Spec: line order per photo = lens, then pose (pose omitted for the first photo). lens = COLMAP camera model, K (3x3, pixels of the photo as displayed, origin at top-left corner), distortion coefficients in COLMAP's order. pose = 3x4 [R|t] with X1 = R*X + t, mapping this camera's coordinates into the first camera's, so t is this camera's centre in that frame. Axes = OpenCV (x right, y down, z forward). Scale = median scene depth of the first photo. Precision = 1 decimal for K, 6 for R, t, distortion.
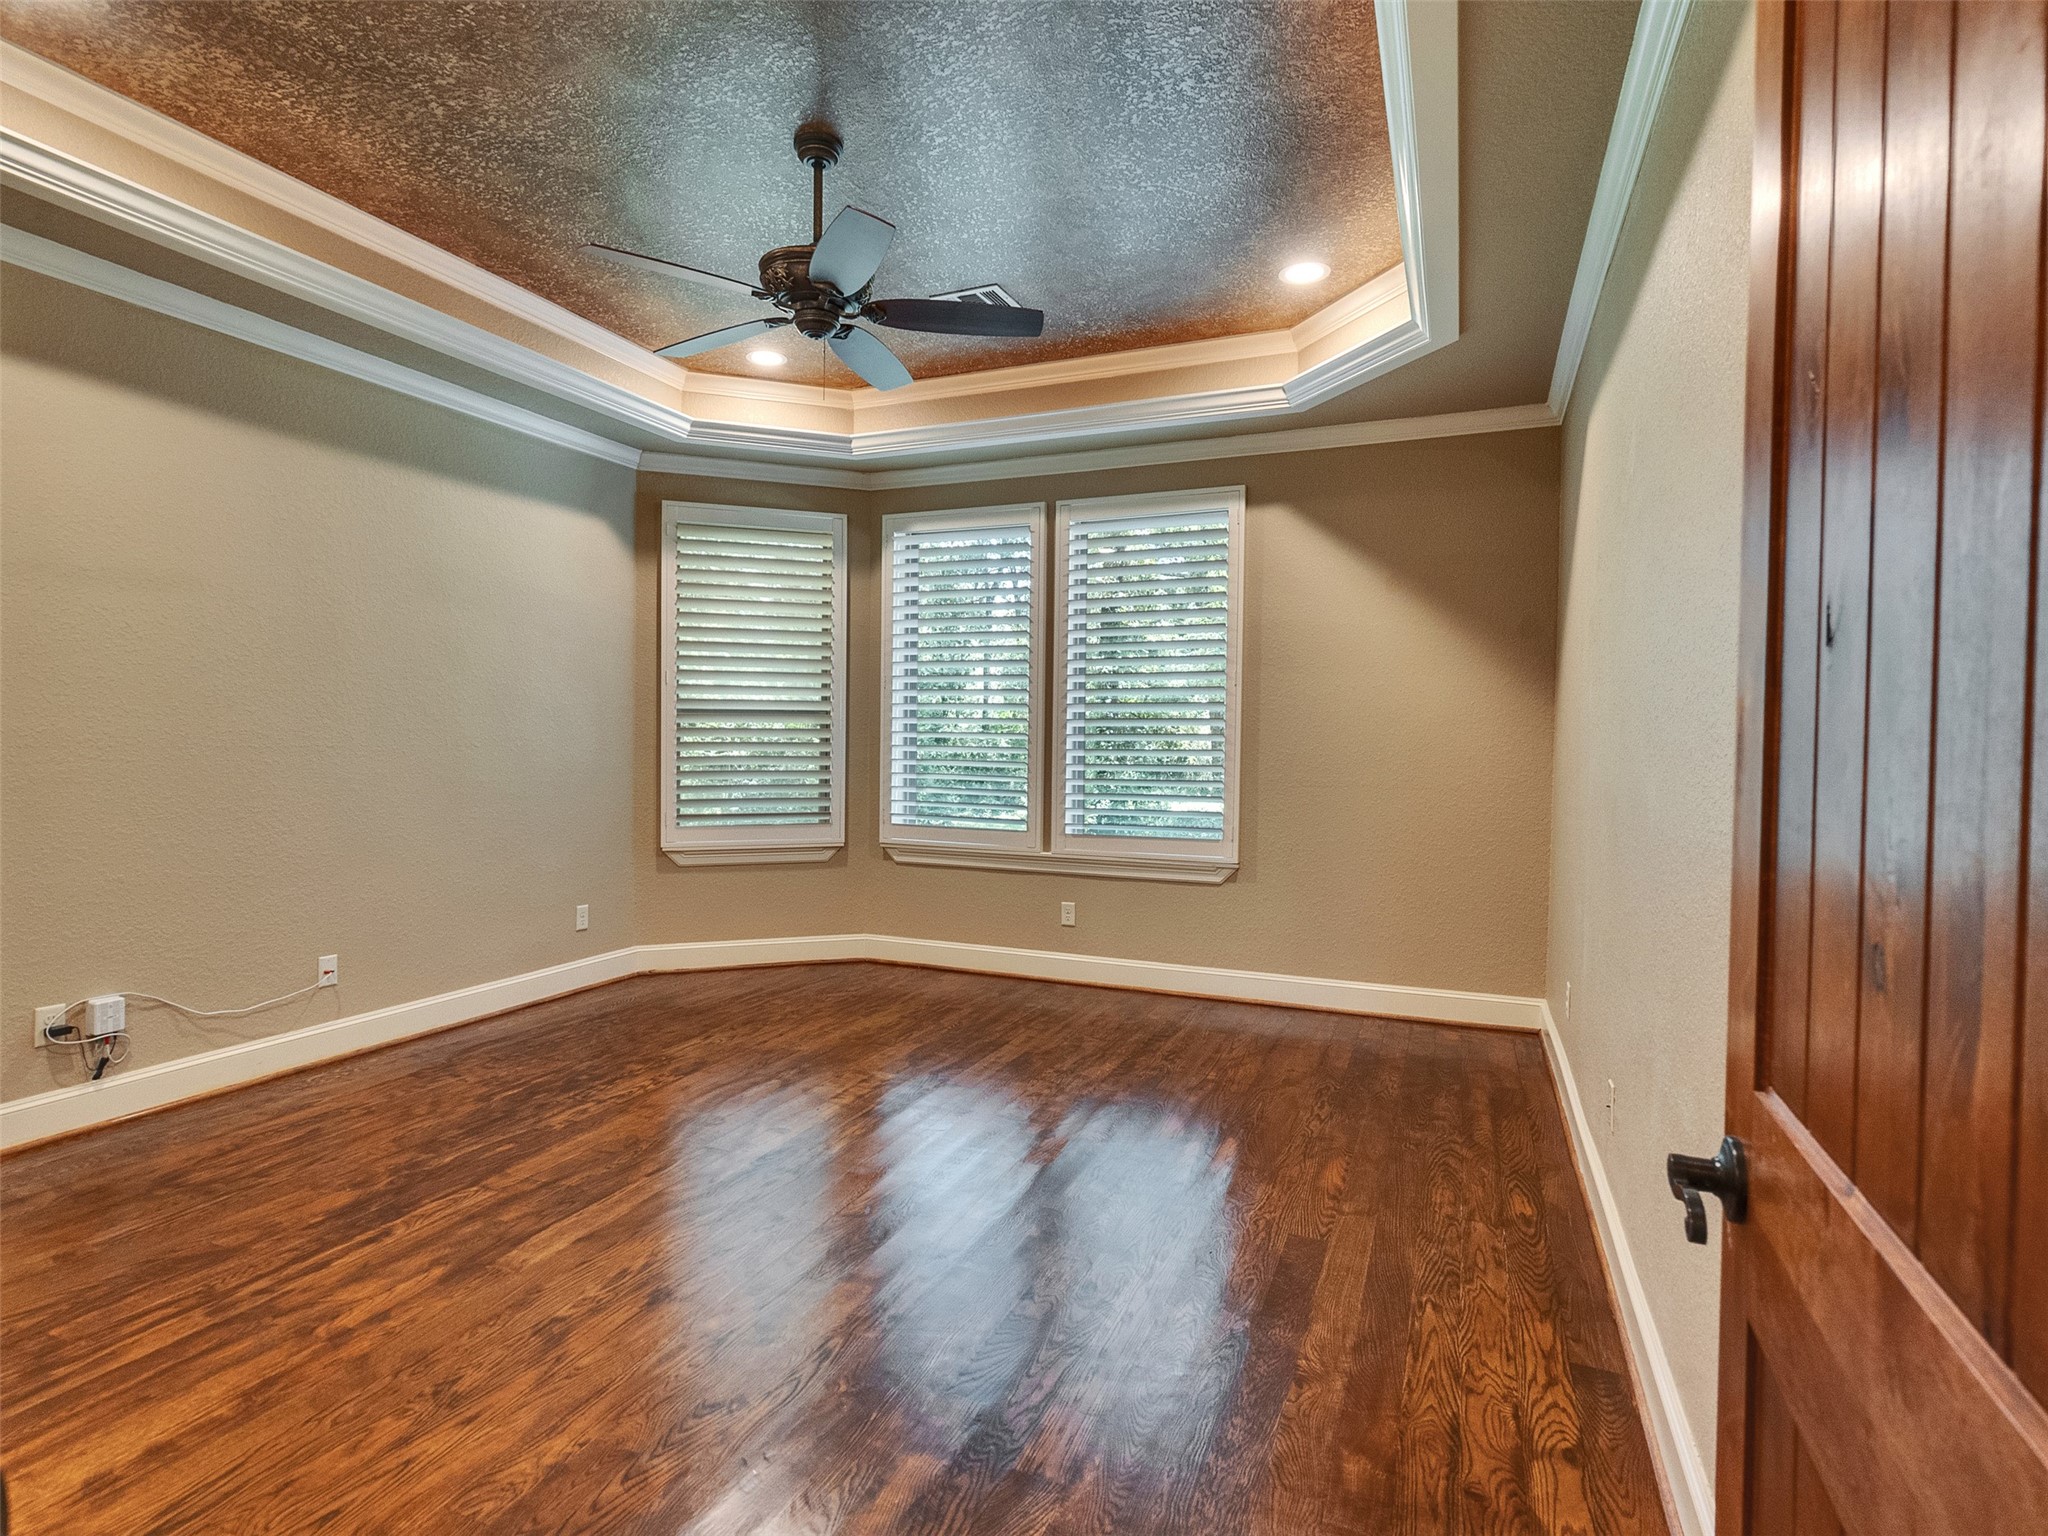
lens RADIAL K [[1043.1, 0, 1015.1], [0, 1043.1, 767.5], [0, 0, 1]] dist [-0.007464, 0.001076]
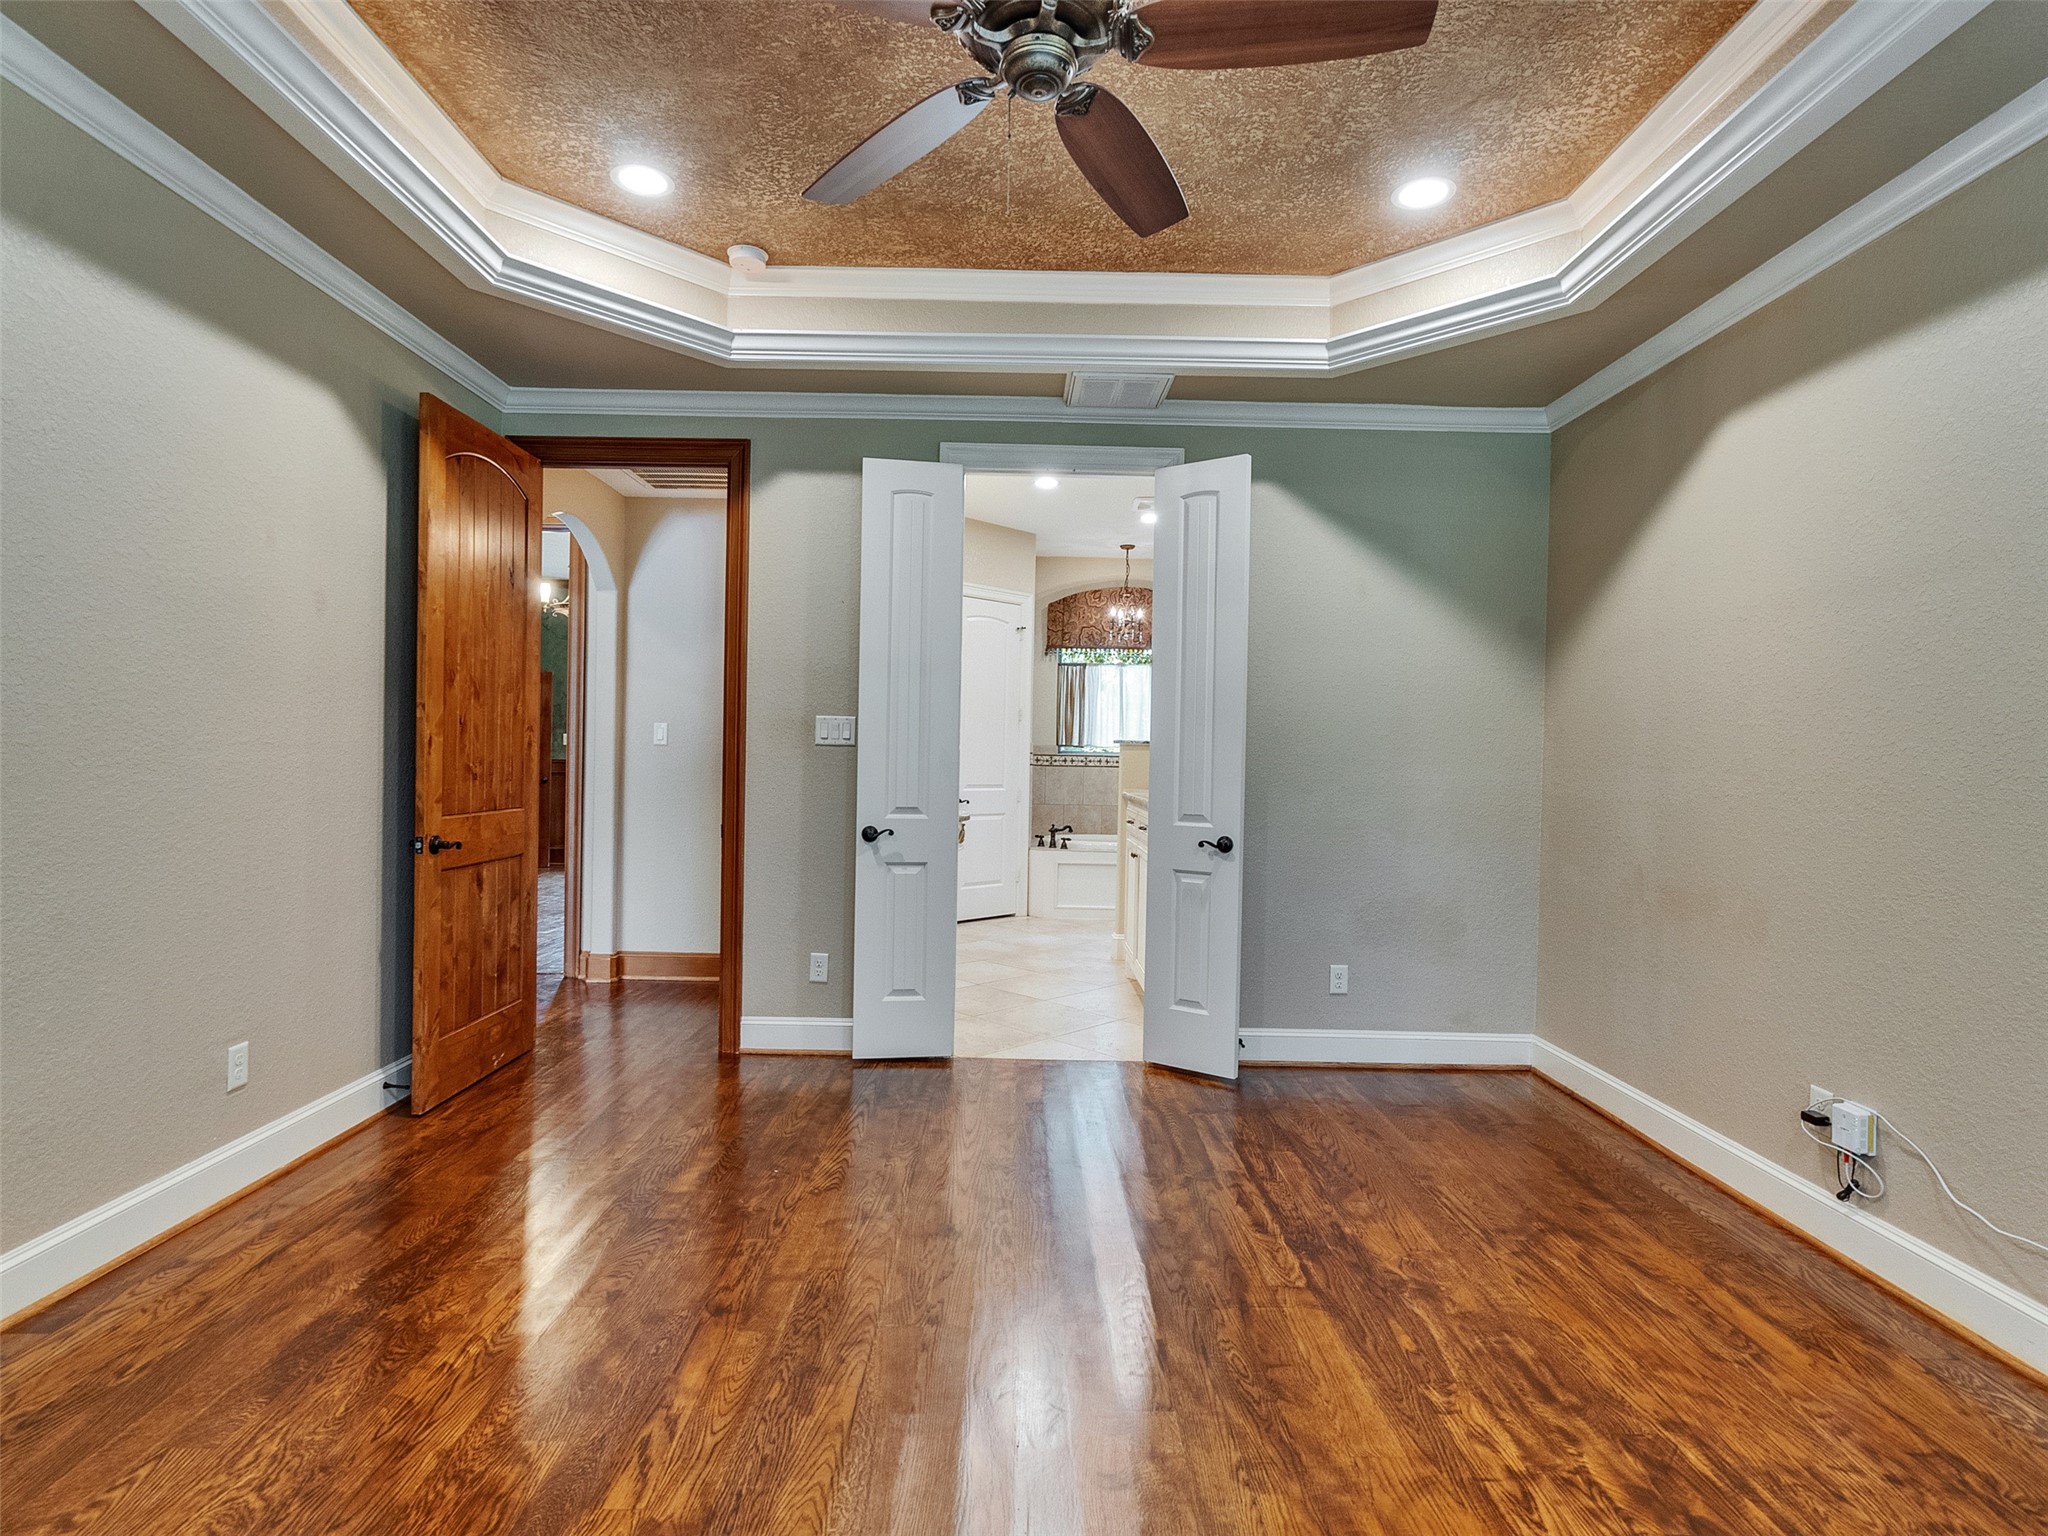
lens RADIAL K [[1043.1, 0, 1015.1], [0, 1043.1, 767.5], [0, 0, 1]] dist [-0.007464, 0.001076]
pose [[-0.919492, -0.026201, -0.392234, 0.046656], [-0.042426, 0.998563, 0.032753, -0.040111], [0.390812, 0.046757, -0.919282, 1.489075]]
